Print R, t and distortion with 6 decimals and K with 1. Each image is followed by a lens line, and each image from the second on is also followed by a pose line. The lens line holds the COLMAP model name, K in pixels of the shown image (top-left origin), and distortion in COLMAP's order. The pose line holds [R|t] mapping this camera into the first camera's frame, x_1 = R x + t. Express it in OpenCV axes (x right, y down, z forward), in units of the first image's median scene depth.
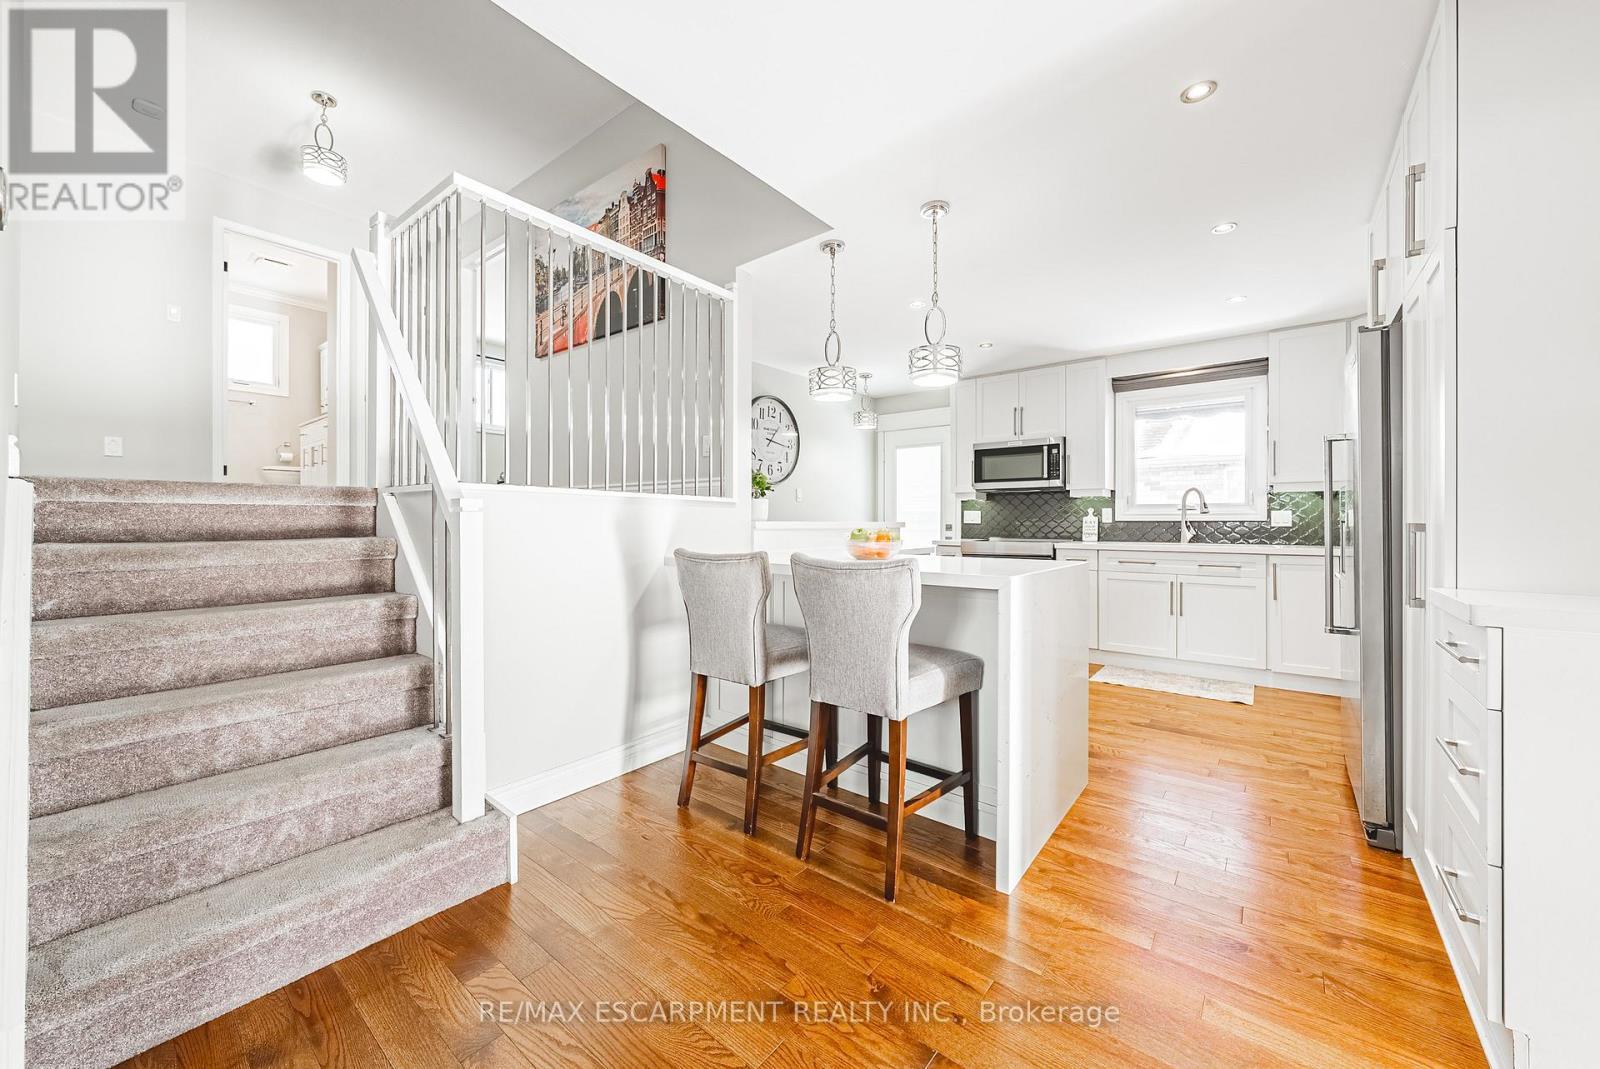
lens RADIAL K [[589.2, 0, 825.1], [0, 589.2, 520.7], [0, 0, 1]] dist [-0.002929, -0.000133]
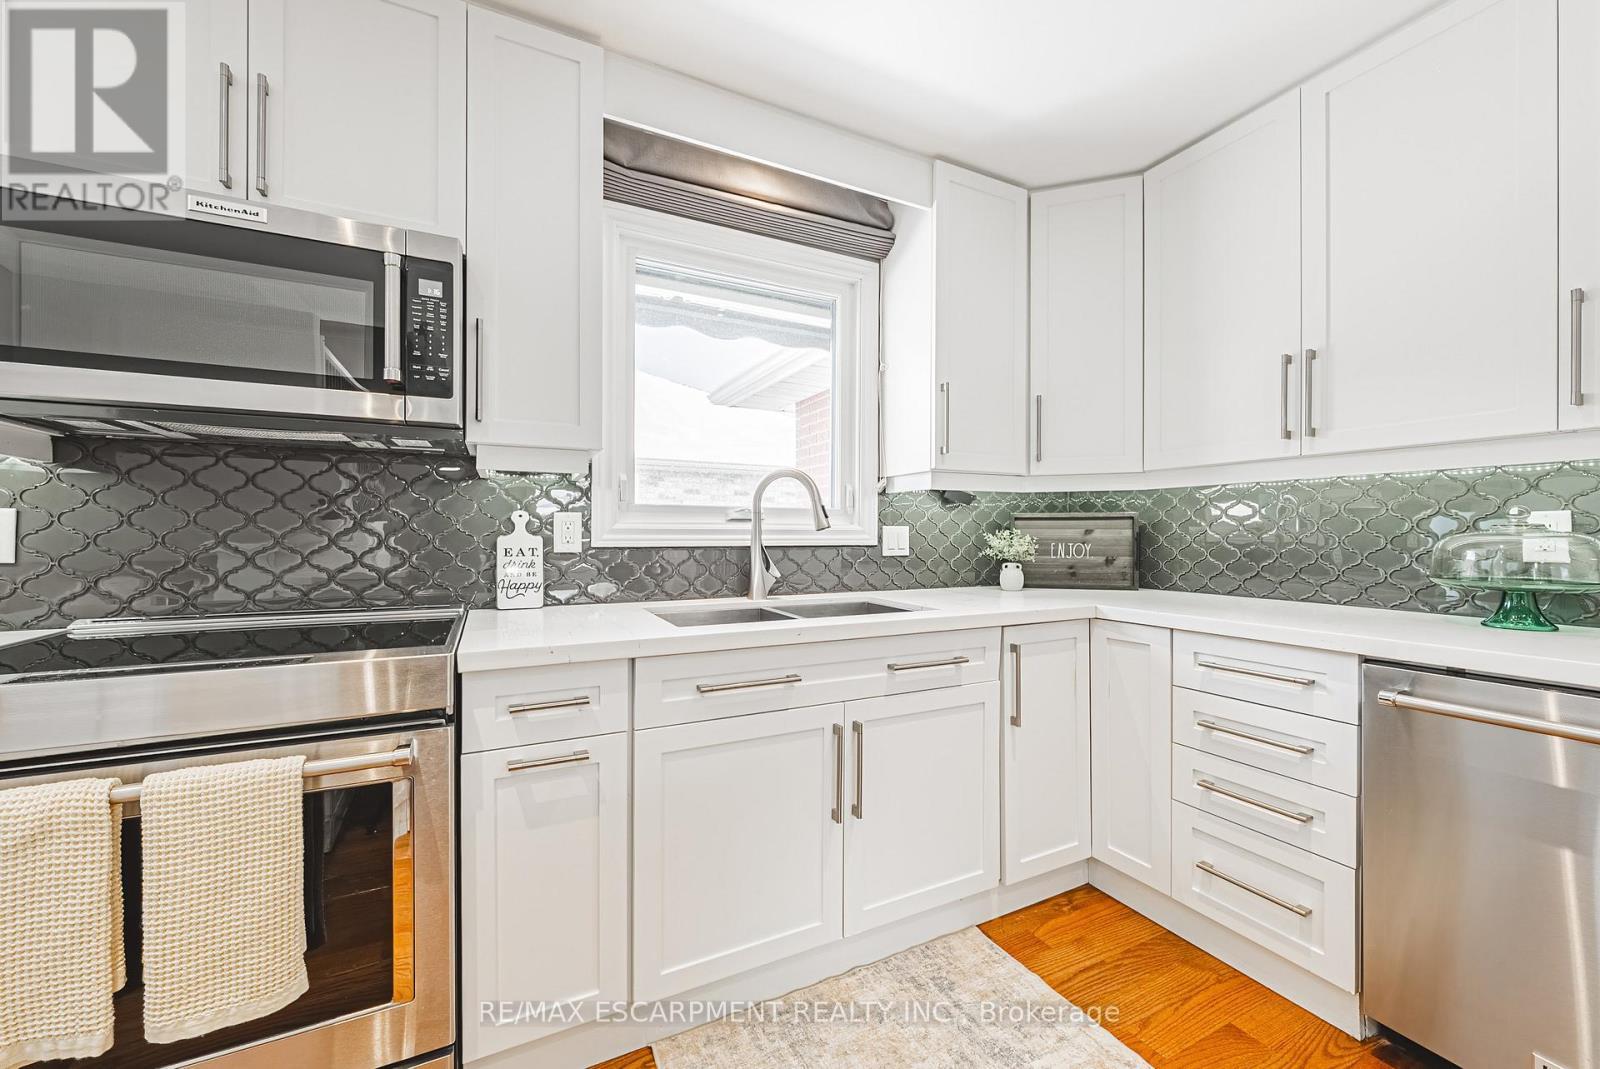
lens RADIAL K [[589.2, 0, 803.4], [0, 589.2, 532.3], [0, 0, 1]] dist [-0.002929, -0.000133]
pose [[0.426478, 0.001189, 0.904497, 0.221674], [-0.002715, 0.999996, -0.000035, -0.009276], [-0.904494, -0.002441, 0.426480, 0.733491]]
